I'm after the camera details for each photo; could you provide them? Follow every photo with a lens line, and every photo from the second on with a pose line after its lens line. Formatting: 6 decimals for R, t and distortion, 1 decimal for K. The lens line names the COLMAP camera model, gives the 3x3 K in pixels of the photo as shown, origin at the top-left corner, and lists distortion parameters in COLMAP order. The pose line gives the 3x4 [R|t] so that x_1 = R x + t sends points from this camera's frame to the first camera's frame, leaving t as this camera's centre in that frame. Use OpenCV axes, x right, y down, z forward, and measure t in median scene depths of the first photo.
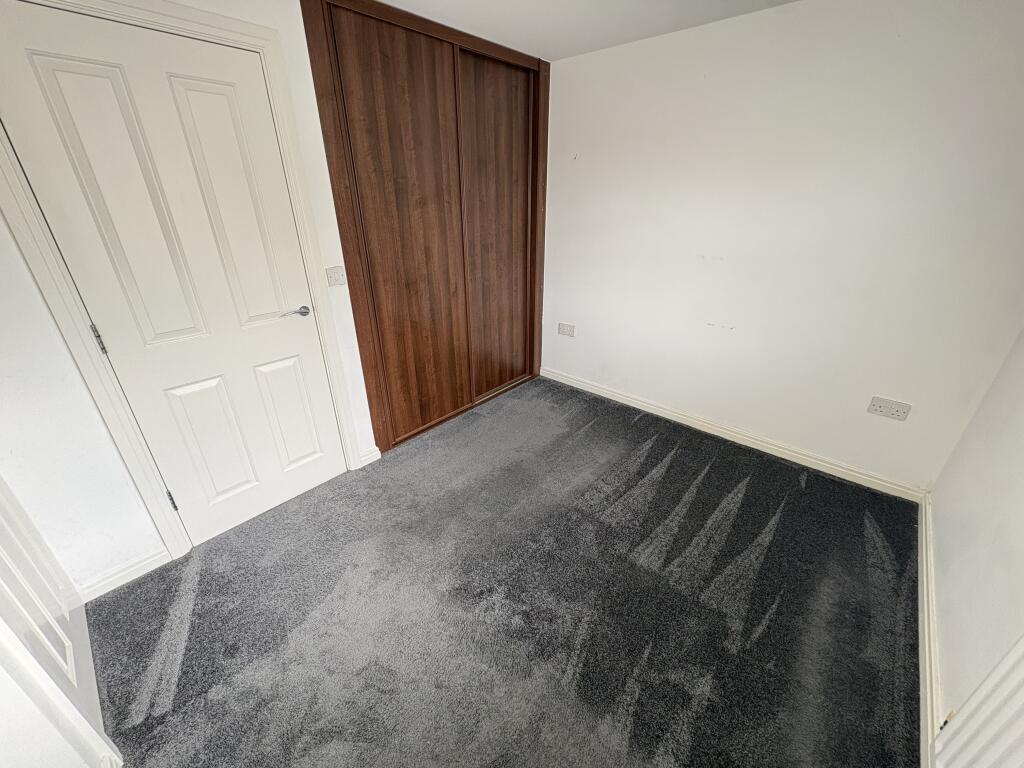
lens RADIAL K [[404.1, 0, 512.0], [0, 404.1, 384.0], [0, 0, 1]] dist [-0.000038, 0.000155]
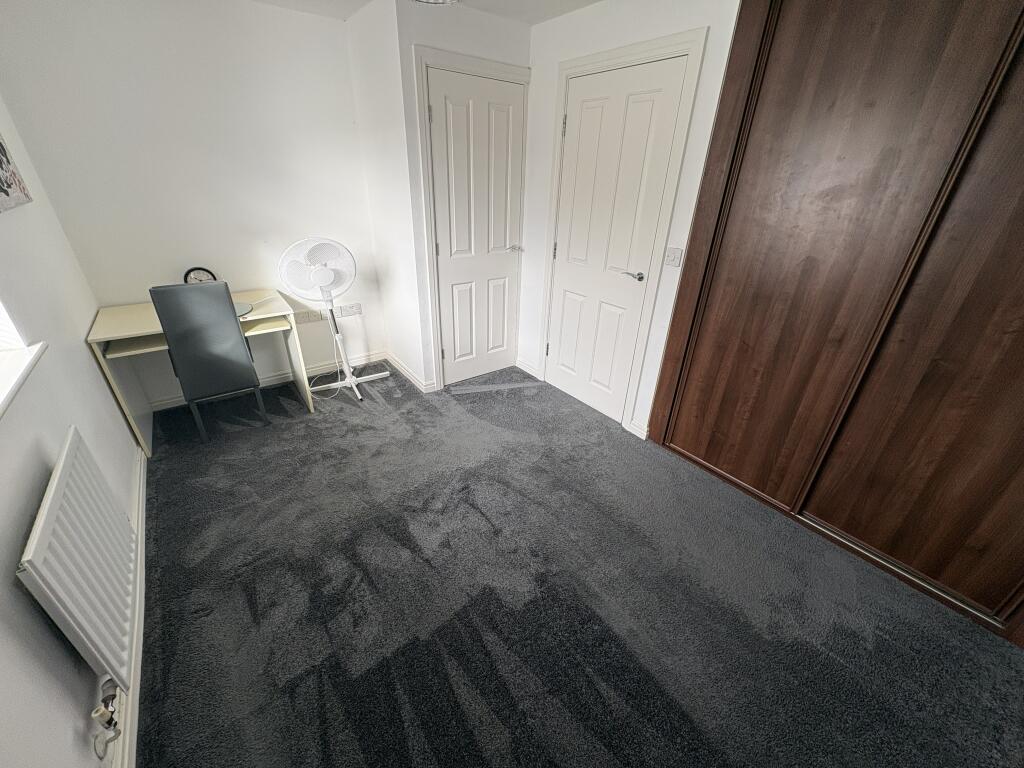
lens RADIAL K [[404.1, 0, 512.0], [0, 404.1, 384.0], [0, 0, 1]] dist [-0.000038, 0.000155]
pose [[-0.187533, 0.448654, -0.873808, 0.574878], [-0.443390, 0.755137, 0.482881, -0.273143], [0.876491, 0.477994, 0.057316, 0.586814]]
